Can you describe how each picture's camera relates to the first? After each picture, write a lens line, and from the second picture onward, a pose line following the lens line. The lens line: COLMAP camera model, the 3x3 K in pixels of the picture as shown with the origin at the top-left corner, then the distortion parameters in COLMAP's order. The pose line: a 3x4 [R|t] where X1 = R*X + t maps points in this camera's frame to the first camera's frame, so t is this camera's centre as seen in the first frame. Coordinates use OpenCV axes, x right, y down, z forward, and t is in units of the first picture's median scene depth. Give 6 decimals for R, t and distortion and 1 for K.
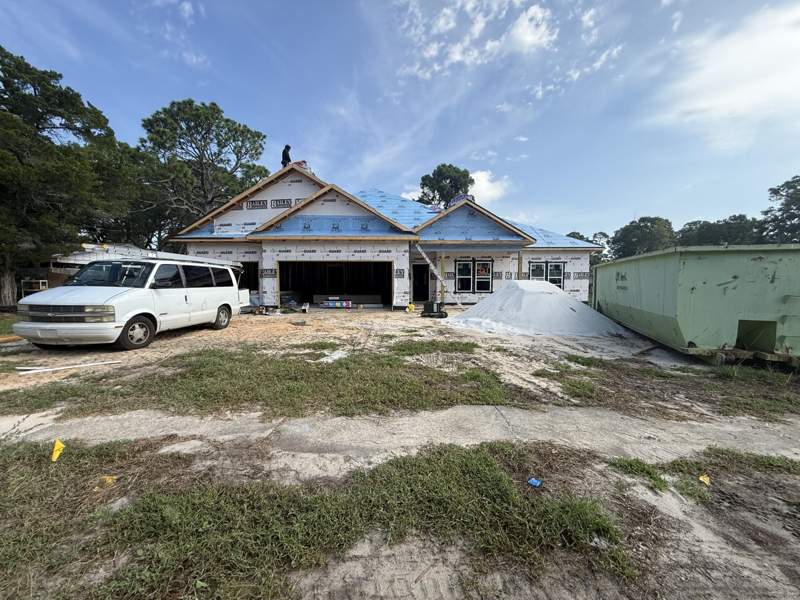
lens RADIAL K [[320.7, 0, 399.8], [0, 320.7, 302.0], [0, 0, 1]] dist [-0.002359, 0.001059]
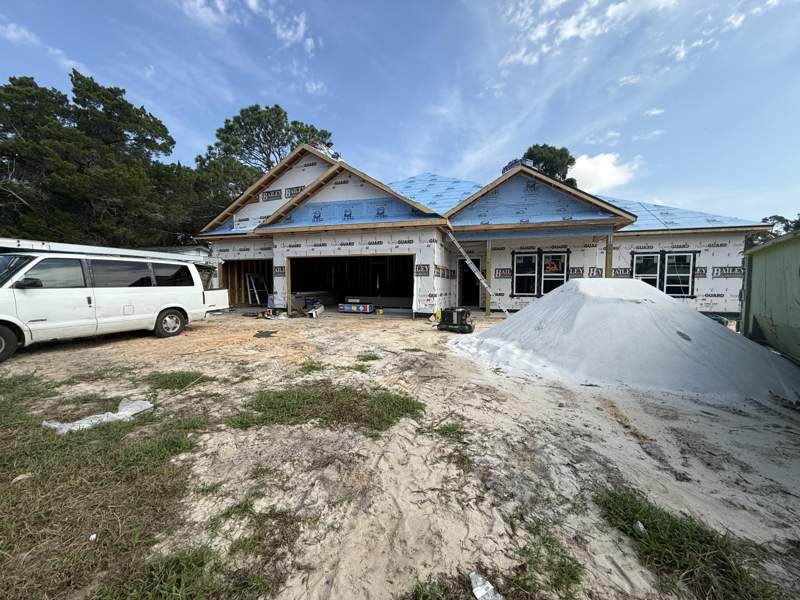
lens RADIAL K [[320.7, 0, 399.0], [0, 320.7, 299.9], [0, 0, 1]] dist [-0.002359, 0.001059]
pose [[0.954073, 0.018909, -0.298976, 0.165365], [-0.020876, 0.999776, -0.003387, -0.013773], [0.298845, 0.009473, 0.954255, 0.243458]]
